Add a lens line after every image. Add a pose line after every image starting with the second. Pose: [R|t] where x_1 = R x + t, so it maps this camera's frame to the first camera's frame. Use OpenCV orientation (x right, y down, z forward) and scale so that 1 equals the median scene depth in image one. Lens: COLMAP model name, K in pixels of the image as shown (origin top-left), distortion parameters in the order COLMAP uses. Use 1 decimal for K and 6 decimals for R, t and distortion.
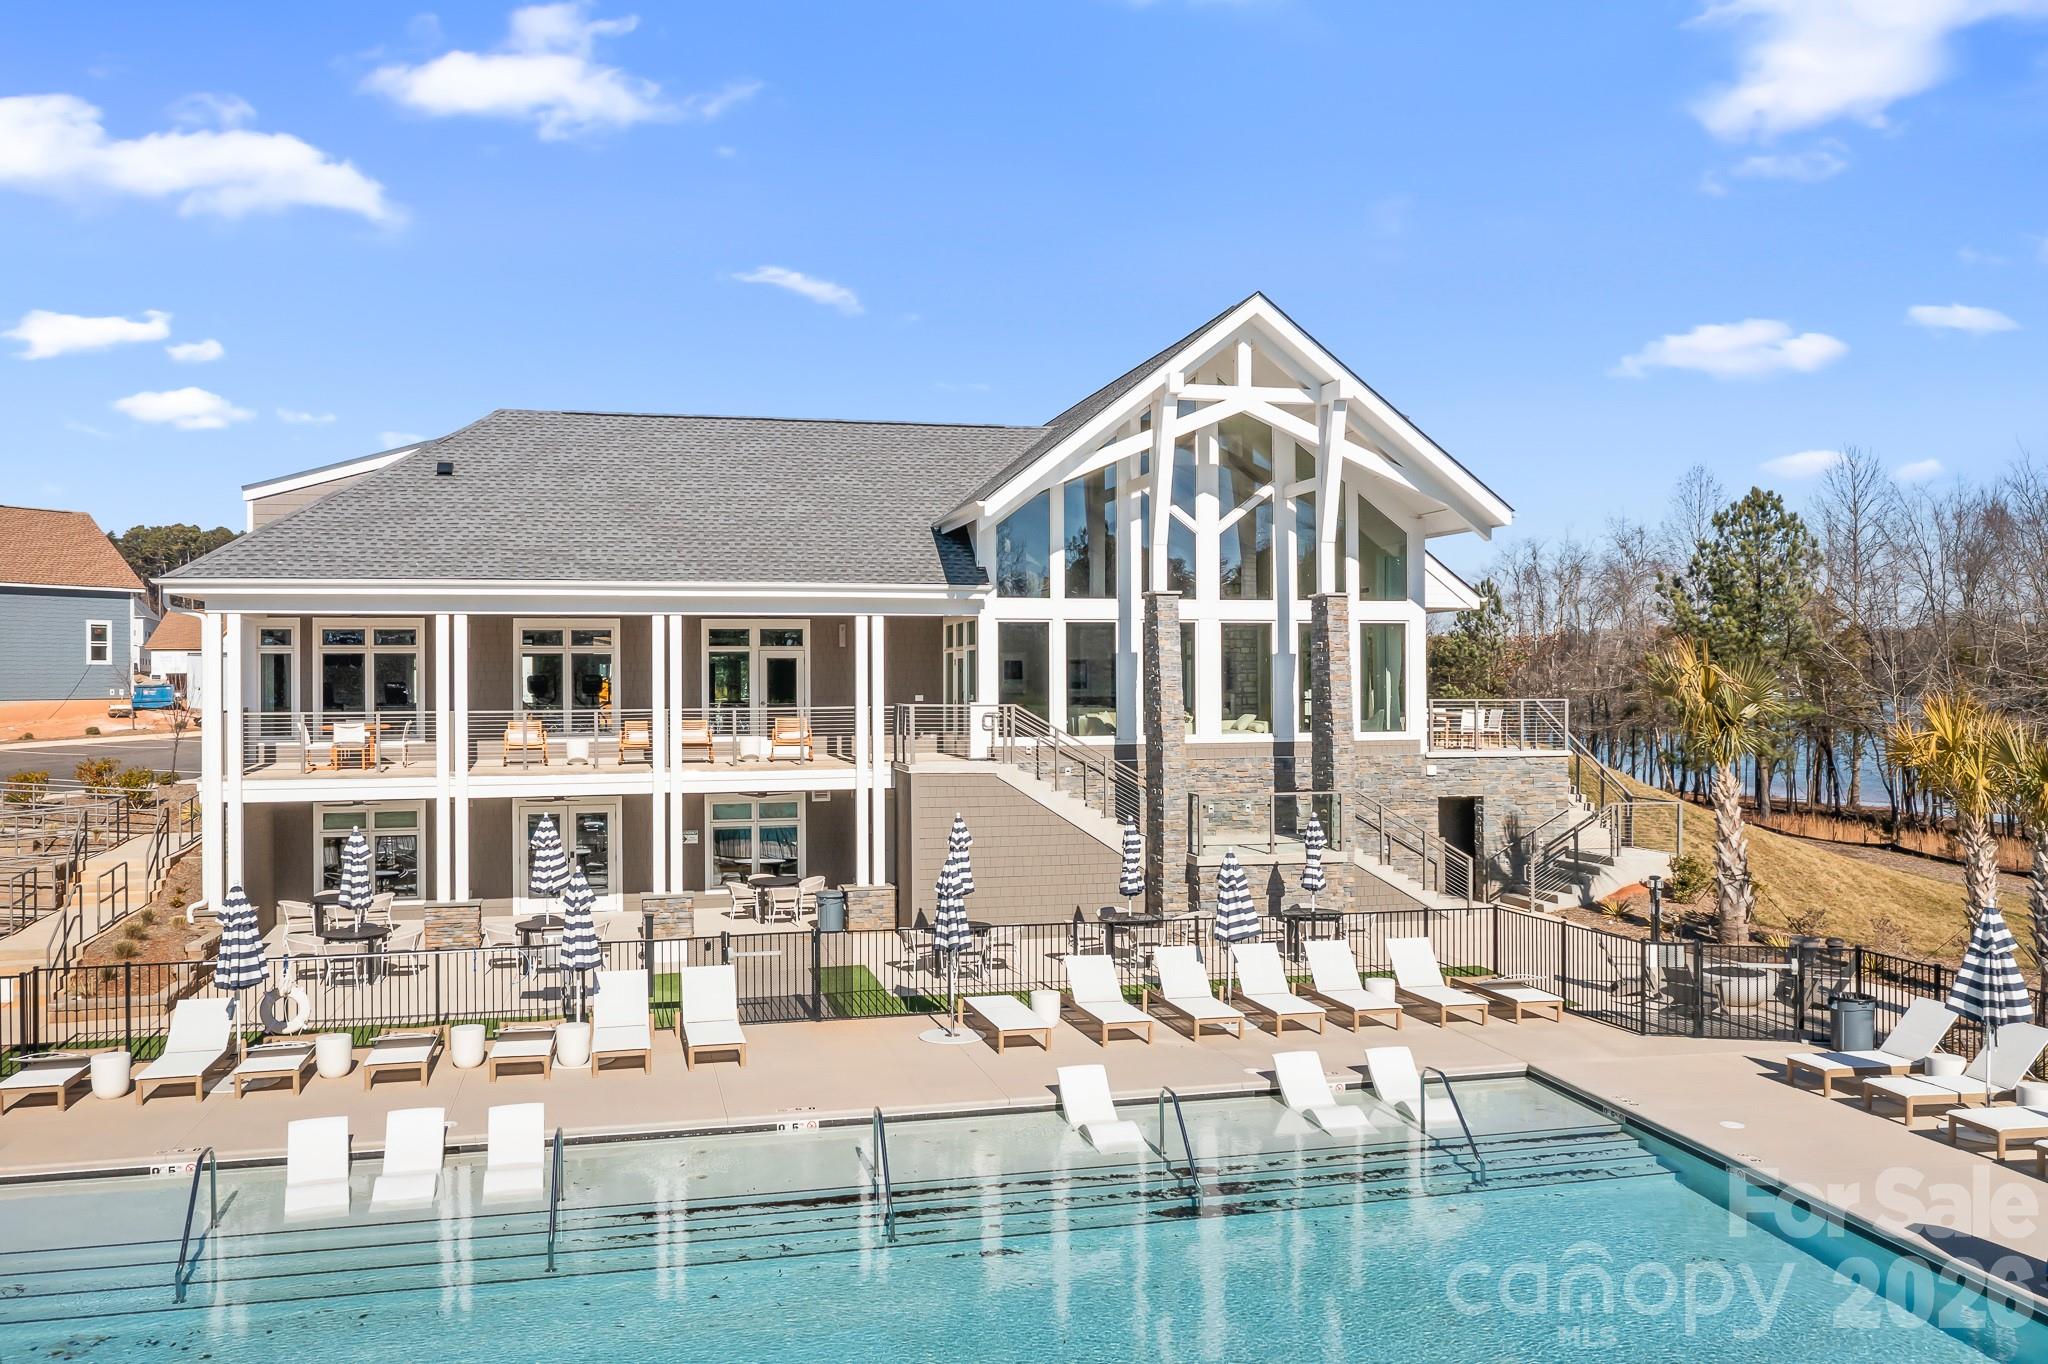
lens RADIAL K [[1615.4, 0, 1024.0], [0, 1615.4, 682.0], [0, 0, 1]] dist [-0.006611, -0.002721]
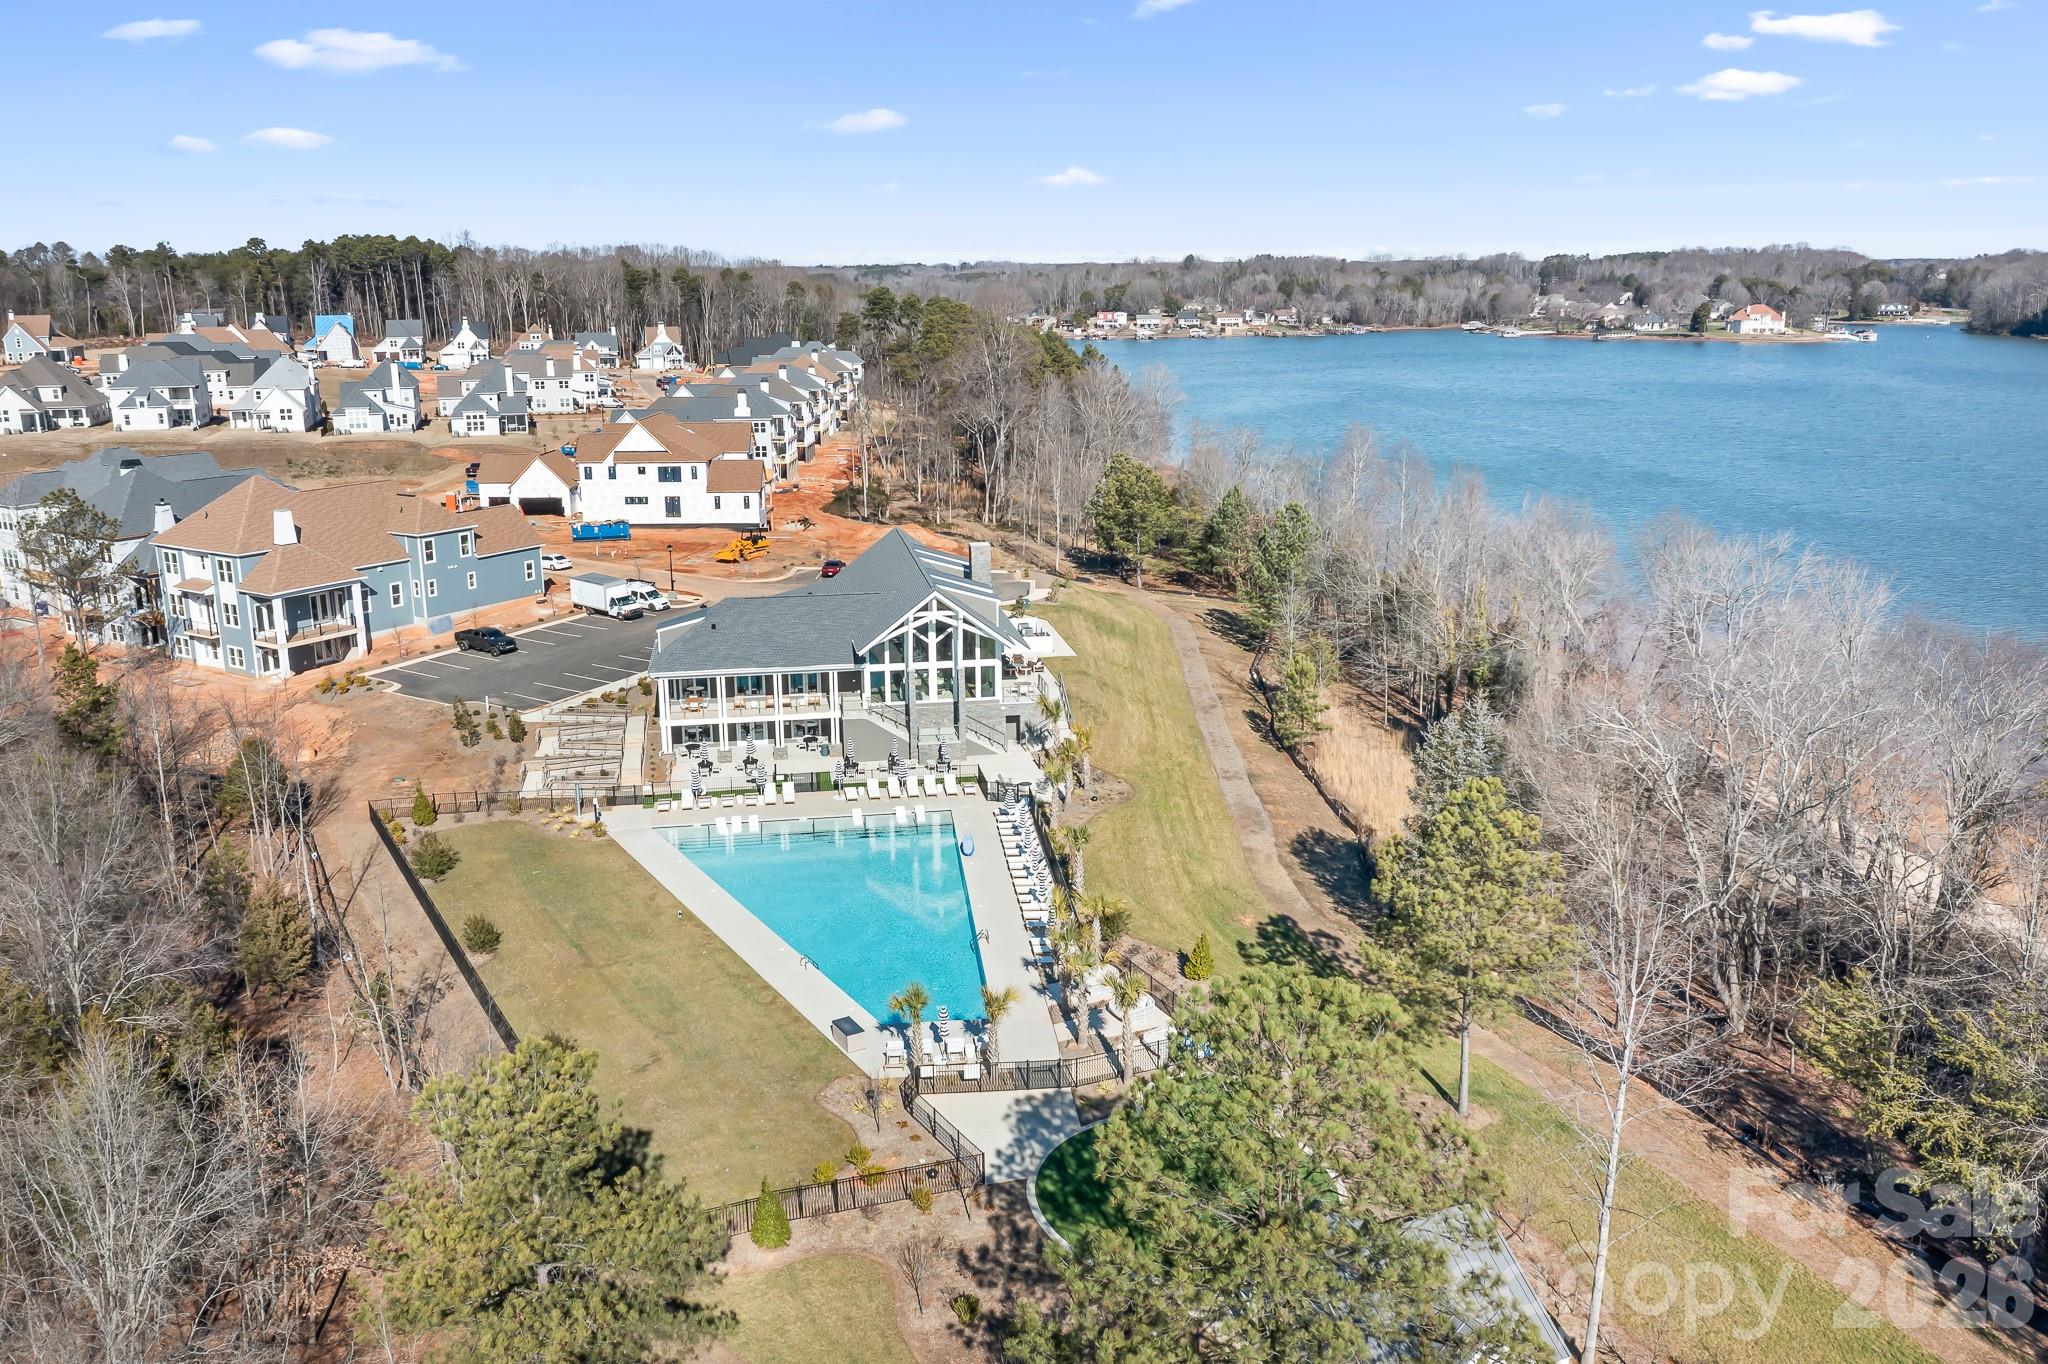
lens RADIAL K [[1615.4, 0, 1024.0], [0, 1615.4, 682.0], [0, 0, 1]] dist [-0.006611, -0.002721]
pose [[0.996940, 0.017359, -0.076213, 0.583959], [0.001937, 0.969242, 0.246100, -0.875281], [0.078141, -0.245495, 0.966243, -2.368266]]
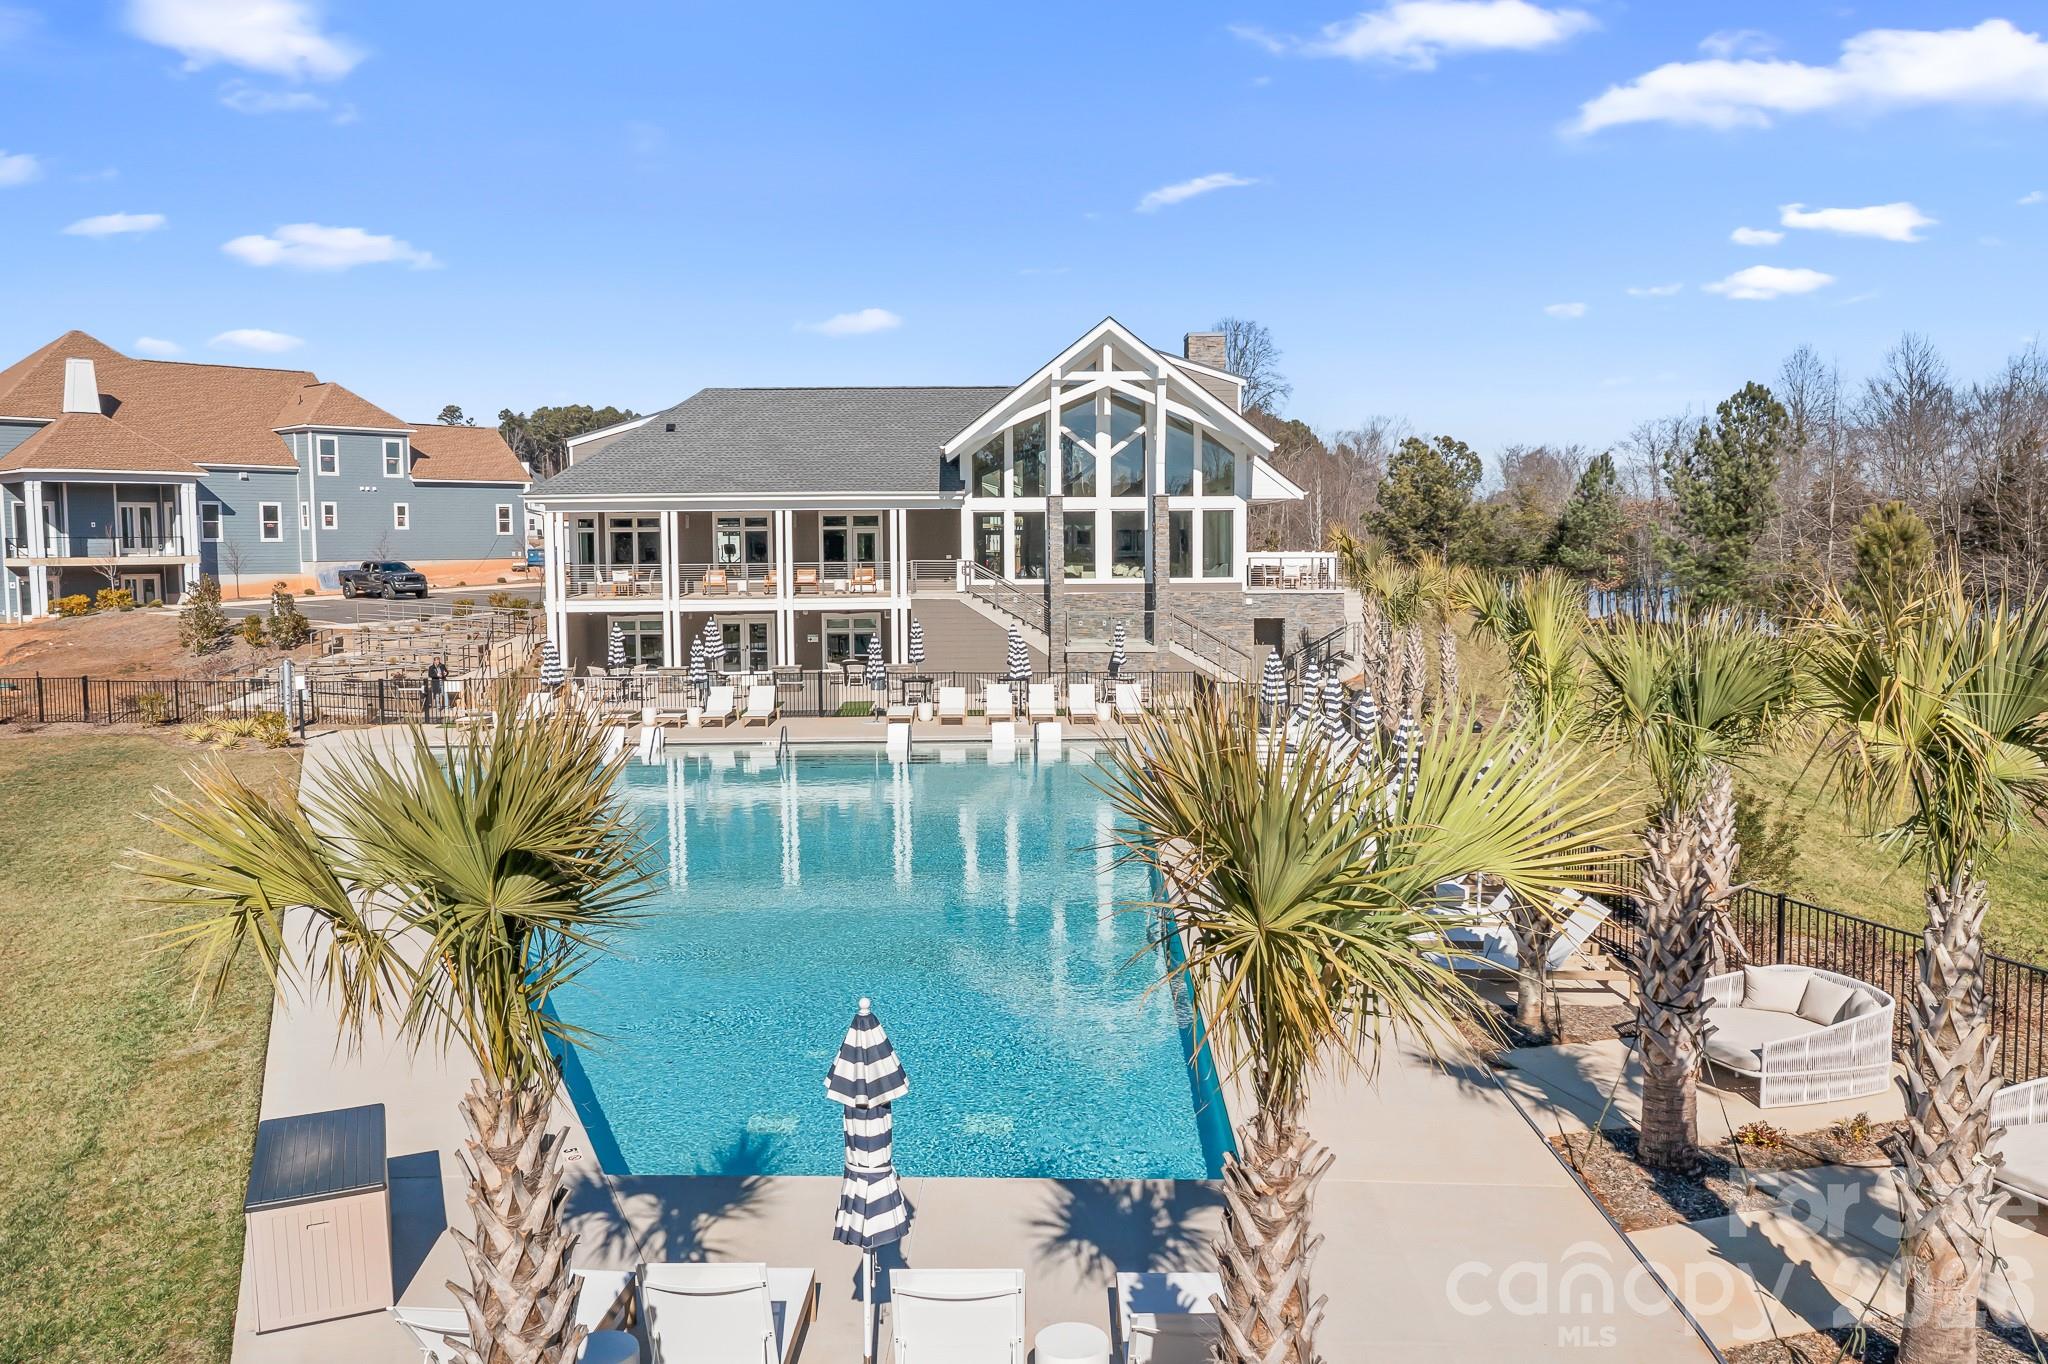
lens RADIAL K [[1615.4, 0, 1024.0], [0, 1615.4, 682.0], [0, 0, 1]] dist [-0.006611, -0.002721]
pose [[0.976259, 0.015542, -0.216050, 0.405406], [0.003226, 0.996269, 0.086243, -0.005329], [0.216584, -0.084892, 0.972566, -0.661016]]
